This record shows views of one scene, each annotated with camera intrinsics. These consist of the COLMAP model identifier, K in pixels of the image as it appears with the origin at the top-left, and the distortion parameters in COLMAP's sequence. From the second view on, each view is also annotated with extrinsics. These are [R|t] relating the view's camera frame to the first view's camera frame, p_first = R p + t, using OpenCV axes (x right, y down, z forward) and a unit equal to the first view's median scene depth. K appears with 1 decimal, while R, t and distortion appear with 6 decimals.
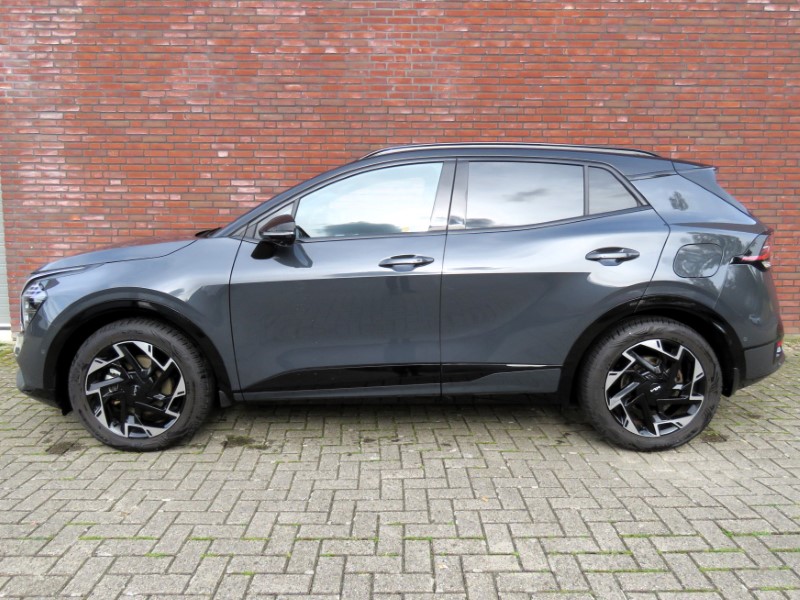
lens RADIAL K [[600.5, 0, 400.0], [0, 600.5, 300.0], [0, 0, 1]] dist [0.001744, 0.003942]
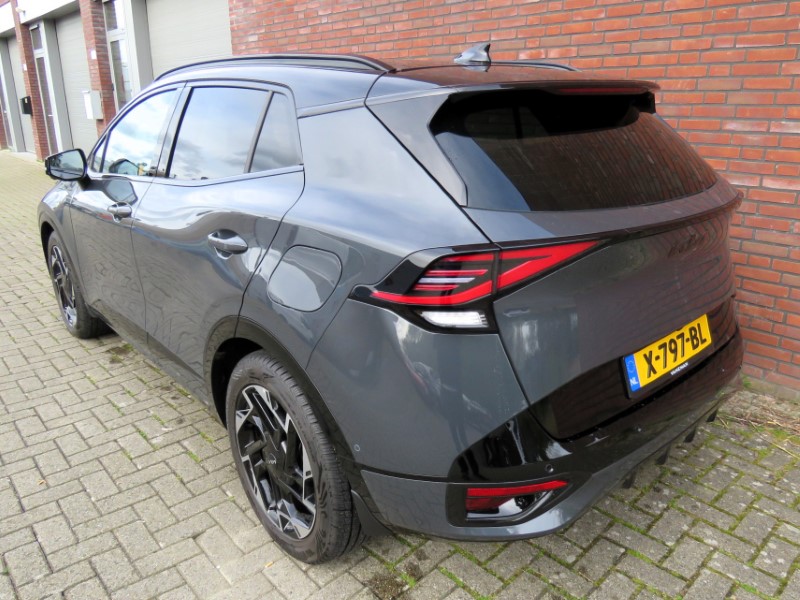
lens RADIAL K [[600.5, 0, 400.0], [0, 600.5, 300.0], [0, 0, 1]] dist [0.001744, 0.003942]
pose [[0.666415, 0.232407, -0.708433, 0.832850], [-0.108525, 0.970294, 0.216223, -0.151969], [0.737640, -0.067212, 0.671841, 0.616003]]
